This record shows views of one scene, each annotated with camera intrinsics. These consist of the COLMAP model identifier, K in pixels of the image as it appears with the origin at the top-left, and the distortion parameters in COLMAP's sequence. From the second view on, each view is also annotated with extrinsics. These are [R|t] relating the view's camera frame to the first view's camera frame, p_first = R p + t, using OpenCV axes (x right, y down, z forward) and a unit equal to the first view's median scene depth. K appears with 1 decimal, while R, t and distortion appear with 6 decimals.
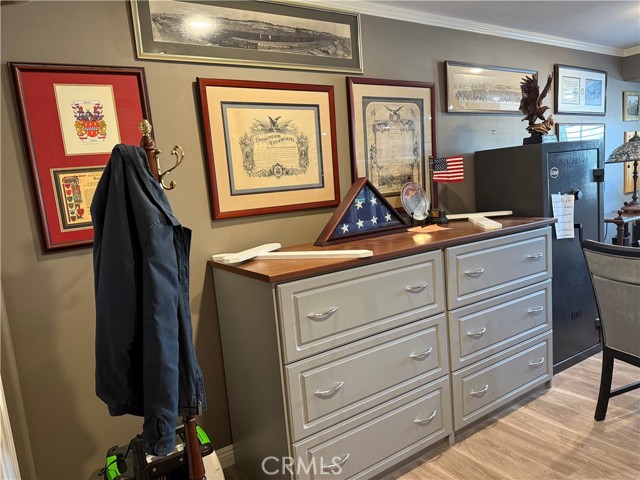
lens RADIAL K [[448.7, 0, 331.7], [0, 448.7, 243.8], [0, 0, 1]] dist [0.004009, -0.012220]
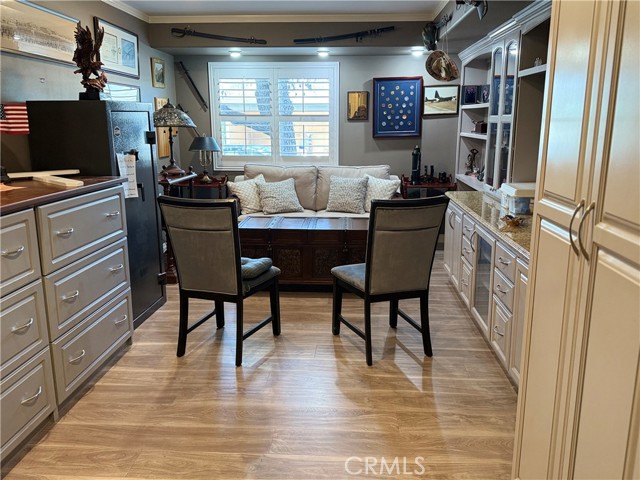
lens RADIAL K [[532.4, 0, 319.6], [0, 532.4, 243.6], [0, 0, 1]] dist [0.023737, -0.015375]
pose [[0.604455, -0.093962, 0.791078, -0.210233], [0.058580, 0.995574, 0.073491, 0.029944], [-0.794482, 0.001919, 0.607284, -0.088140]]
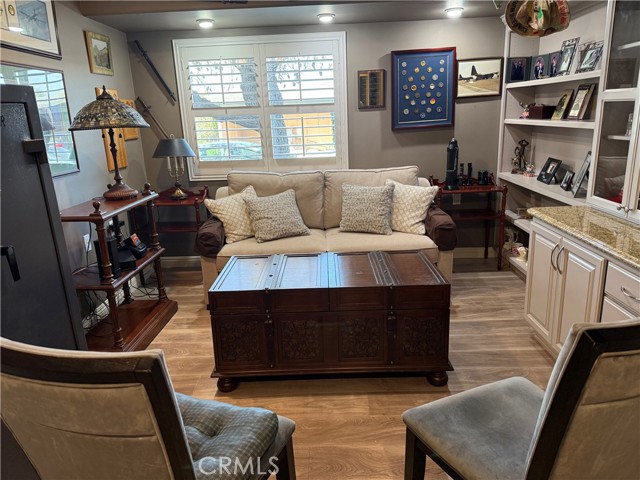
lens RADIAL K [[448.7, 0, 322.2], [0, 448.7, 238.4], [0, 0, 1]] dist [0.004009, -0.012220]
pose [[0.571879, -0.157515, 0.805074, 0.383053], [0.104710, 0.987381, 0.118803, -0.086978], [-0.813628, 0.016358, 0.581156, 0.442362]]
